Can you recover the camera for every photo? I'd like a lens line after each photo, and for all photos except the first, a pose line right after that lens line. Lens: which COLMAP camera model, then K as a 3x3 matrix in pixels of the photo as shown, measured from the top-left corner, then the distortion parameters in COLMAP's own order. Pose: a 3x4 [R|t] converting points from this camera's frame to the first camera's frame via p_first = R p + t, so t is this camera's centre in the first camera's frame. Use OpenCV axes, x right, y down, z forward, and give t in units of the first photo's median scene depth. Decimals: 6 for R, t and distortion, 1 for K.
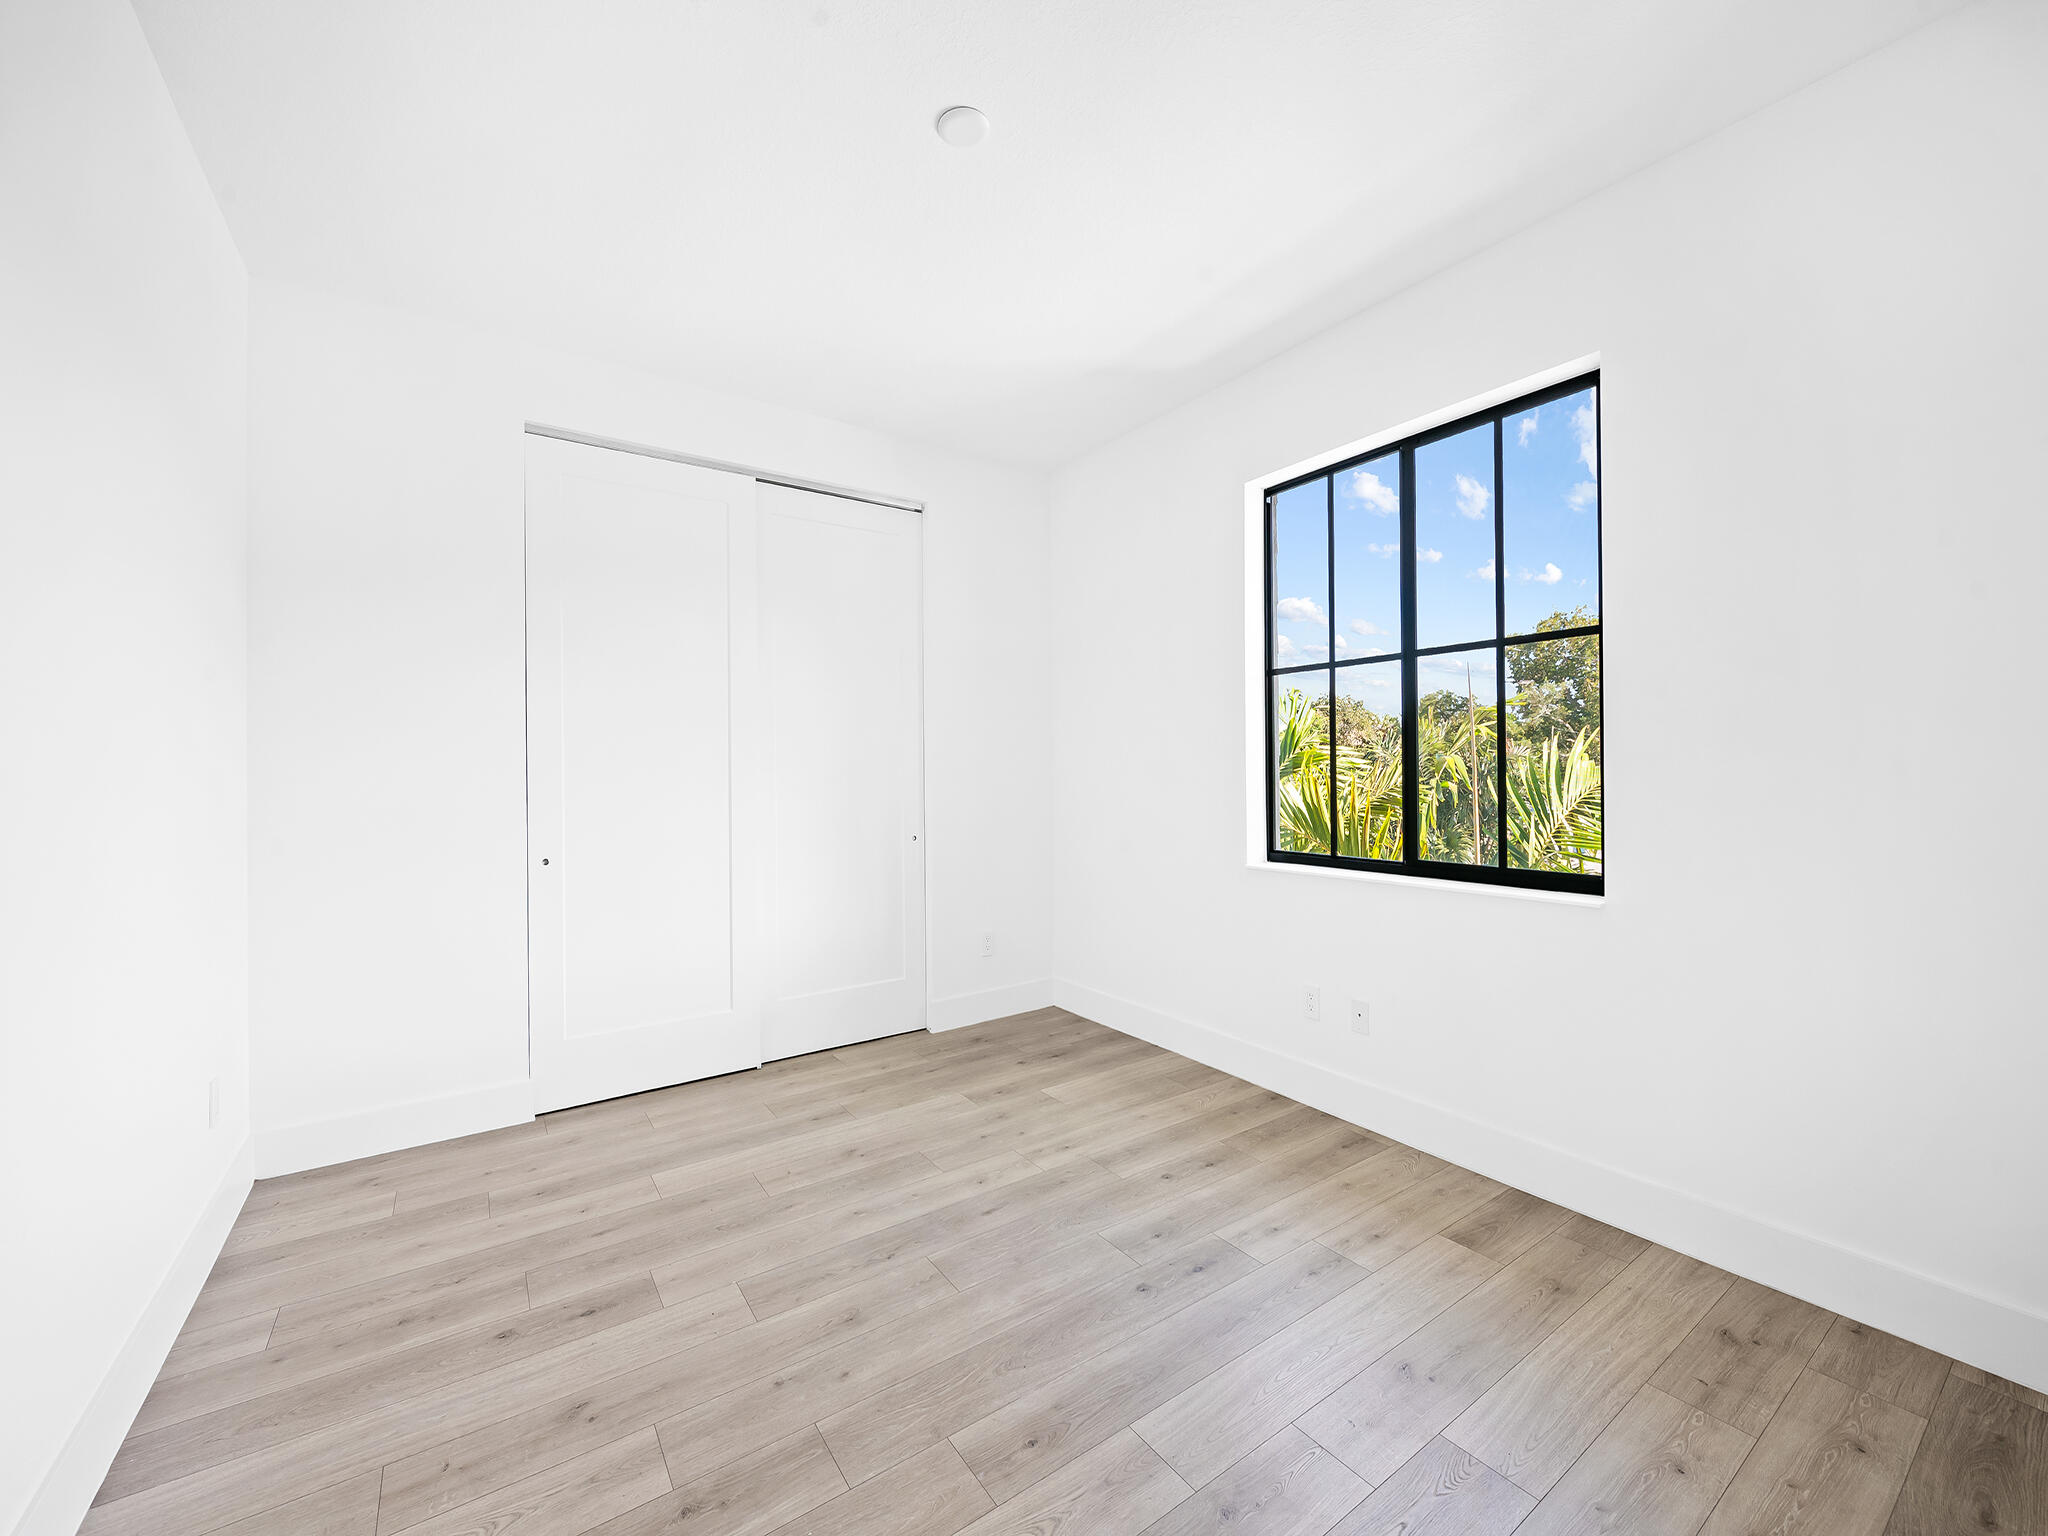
lens RADIAL K [[810.9, 0, 1017.1], [0, 810.9, 768.4], [0, 0, 1]] dist [-0.000260, -0.003433]
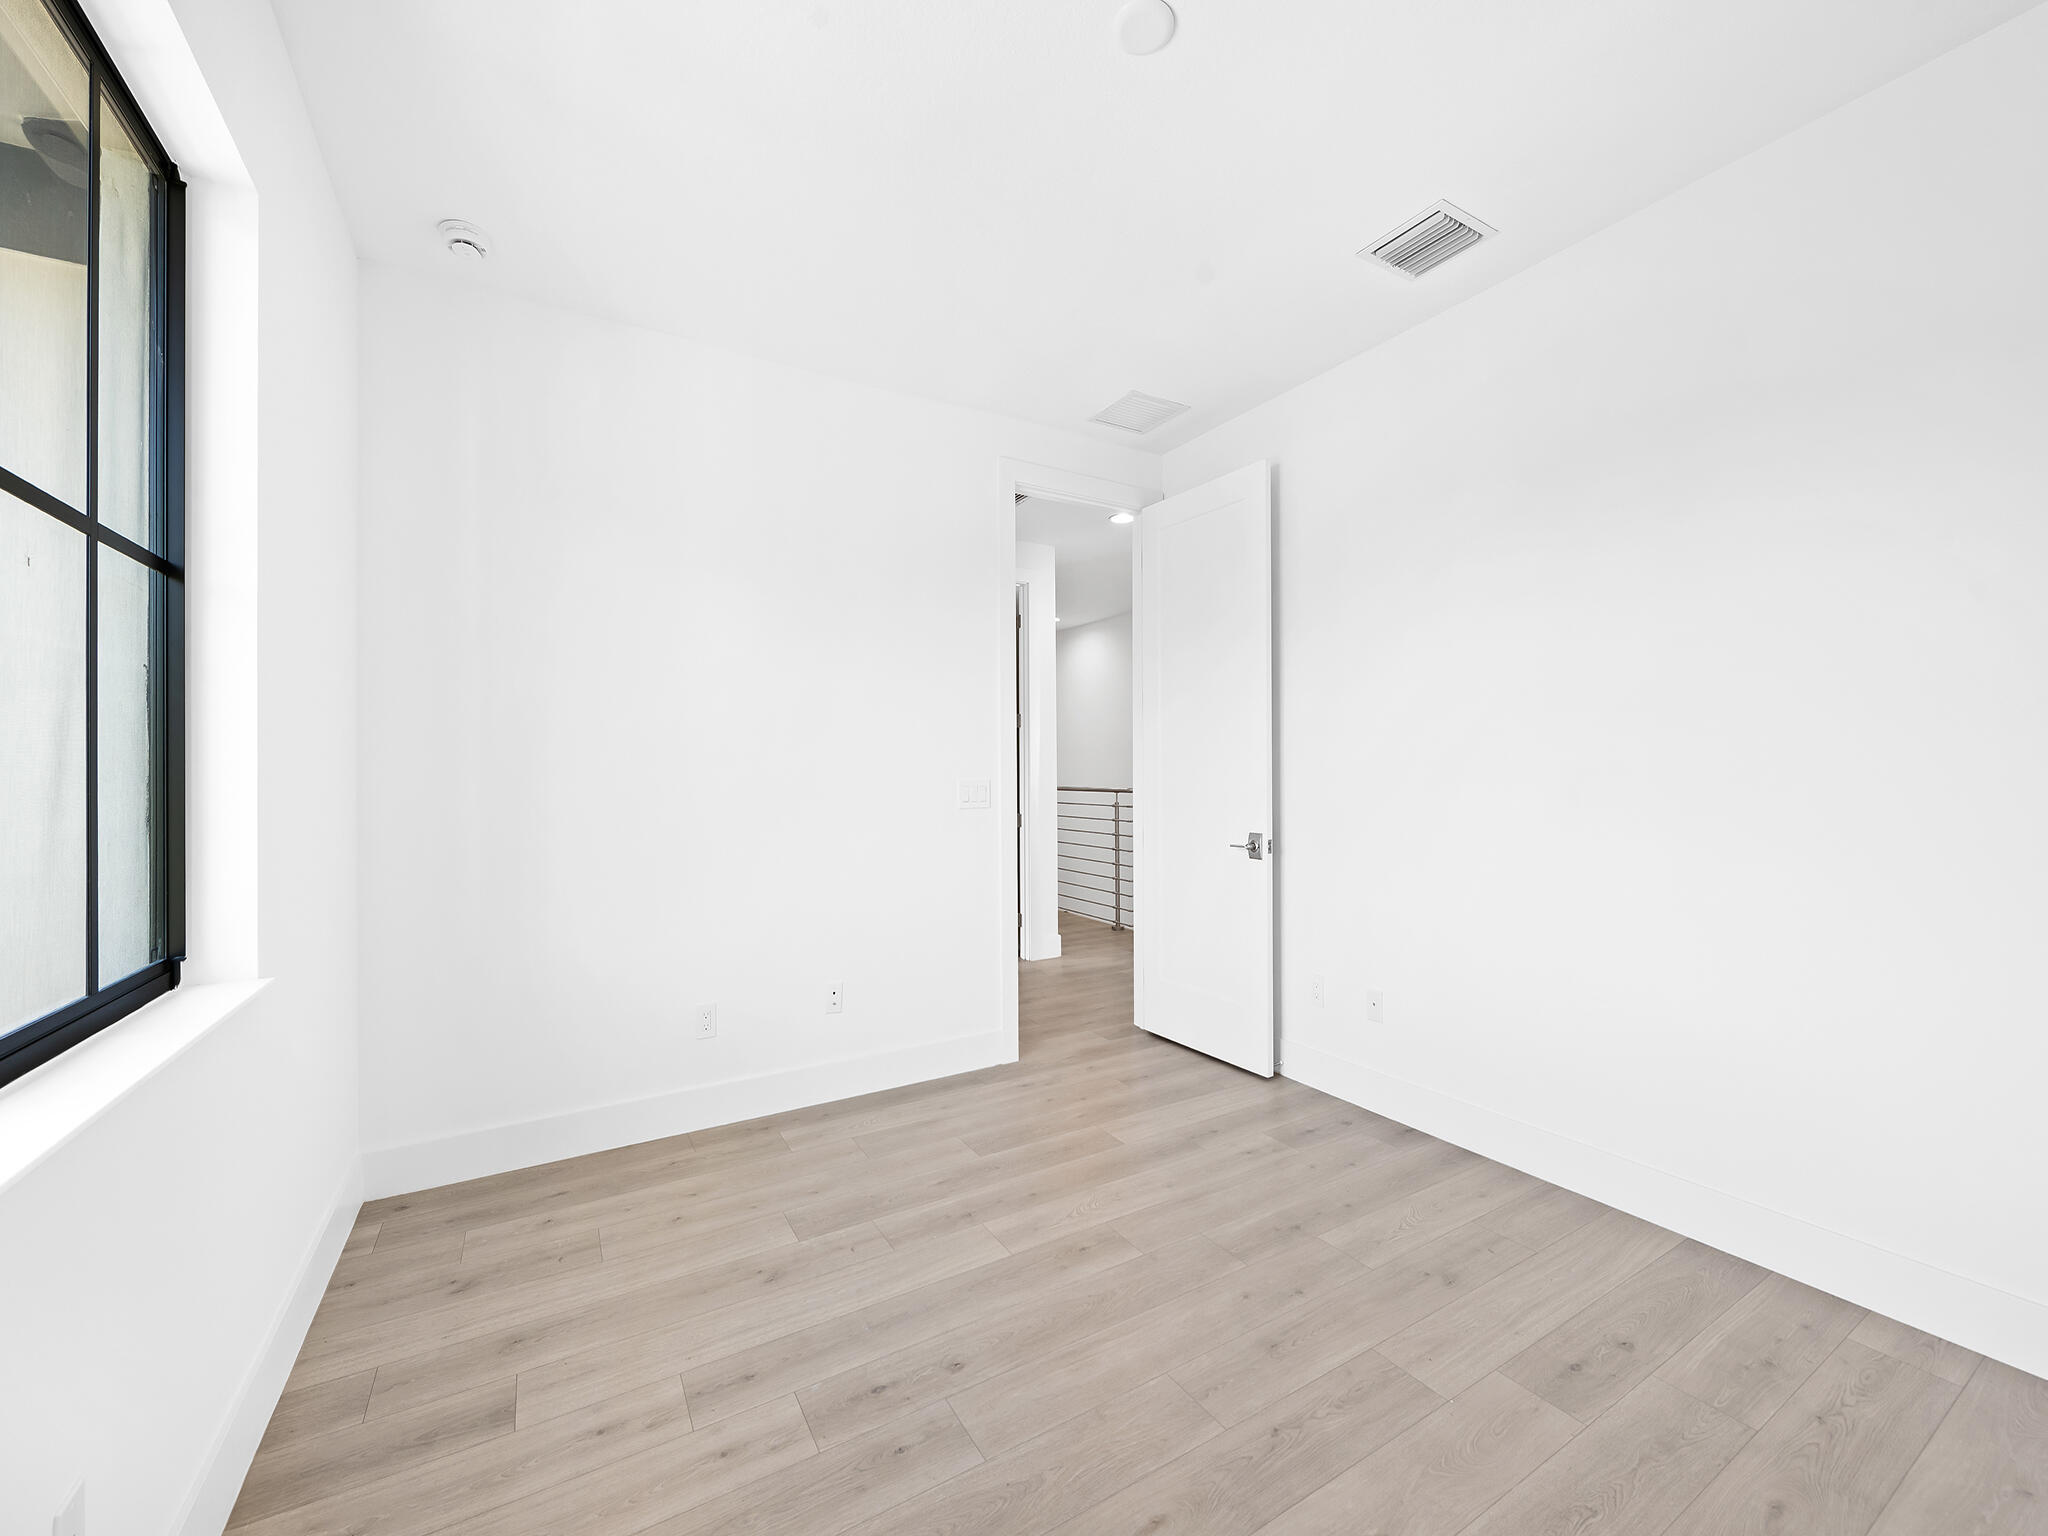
lens RADIAL K [[810.9, 0, 1017.1], [0, 810.9, 768.4], [0, 0, 1]] dist [-0.000260, -0.003433]
pose [[-0.997618, 0.018621, 0.066414, 0.019232], [0.017920, 0.999777, -0.011145, 0.003889], [-0.066606, -0.009928, -0.997730, 1.924125]]
